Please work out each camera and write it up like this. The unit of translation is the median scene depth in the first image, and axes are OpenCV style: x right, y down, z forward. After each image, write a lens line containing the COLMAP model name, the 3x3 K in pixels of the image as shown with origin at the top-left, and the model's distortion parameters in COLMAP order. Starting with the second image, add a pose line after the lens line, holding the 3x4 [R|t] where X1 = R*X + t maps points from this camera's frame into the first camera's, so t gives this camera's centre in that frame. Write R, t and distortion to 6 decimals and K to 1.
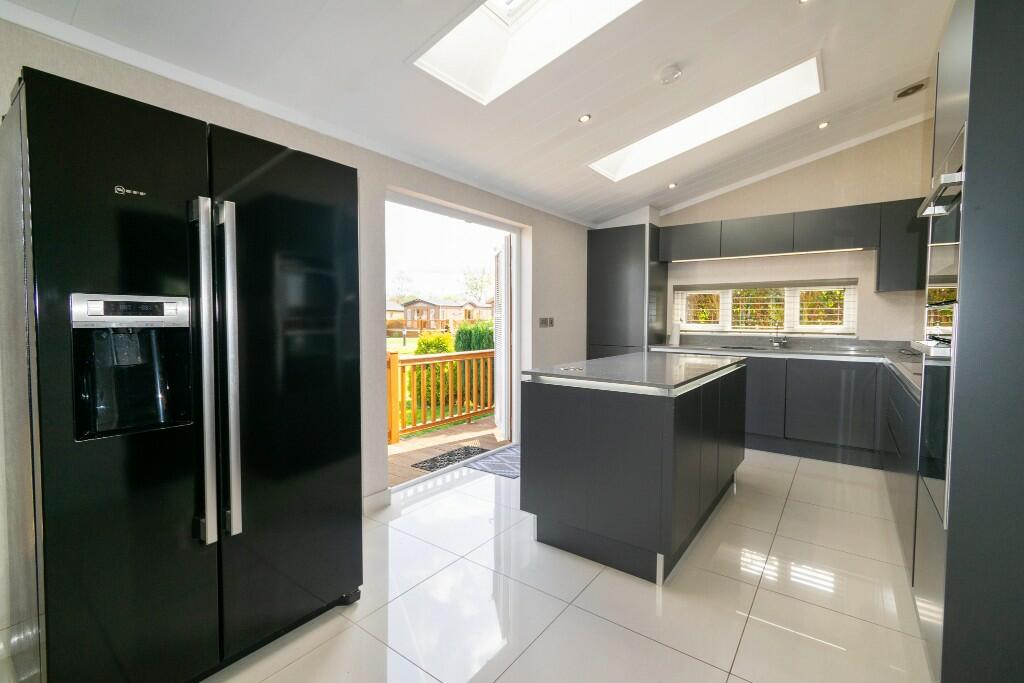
lens RADIAL K [[451.9, 0, 516.7], [0, 451.9, 340.6], [0, 0, 1]] dist [0.003461, -0.000273]
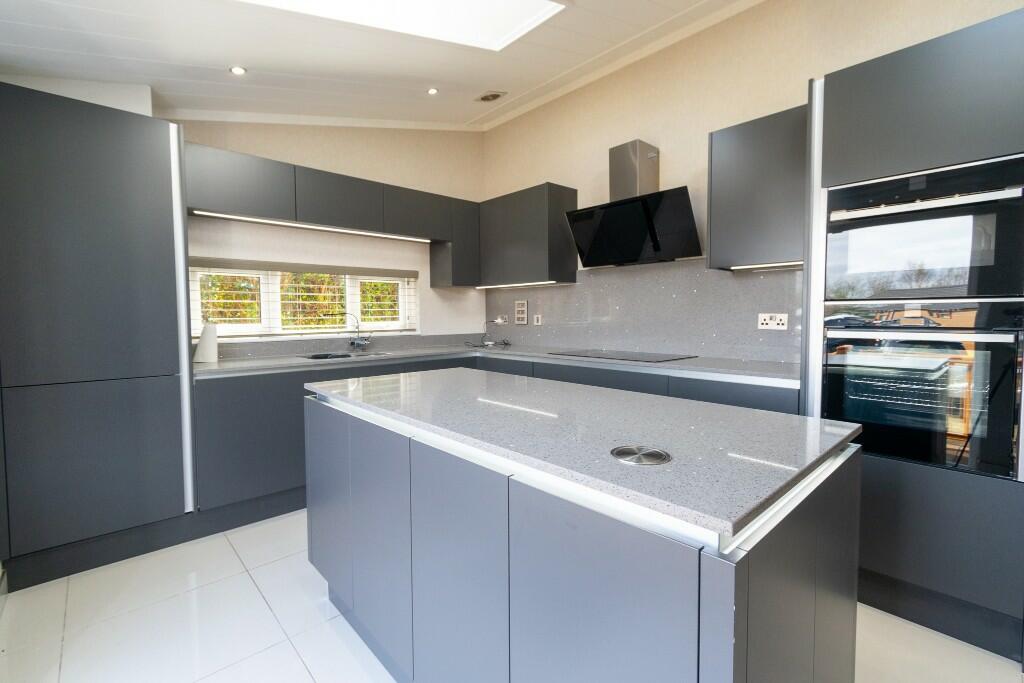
lens RADIAL K [[451.9, 0, 516.9], [0, 451.9, 337.4], [0, 0, 1]] dist [0.003461, -0.000273]
pose [[0.192198, -0.062021, 0.979394, -0.136065], [0.051580, 0.997260, 0.053031, -0.035122], [-0.980000, 0.040324, 0.194870, 0.558536]]
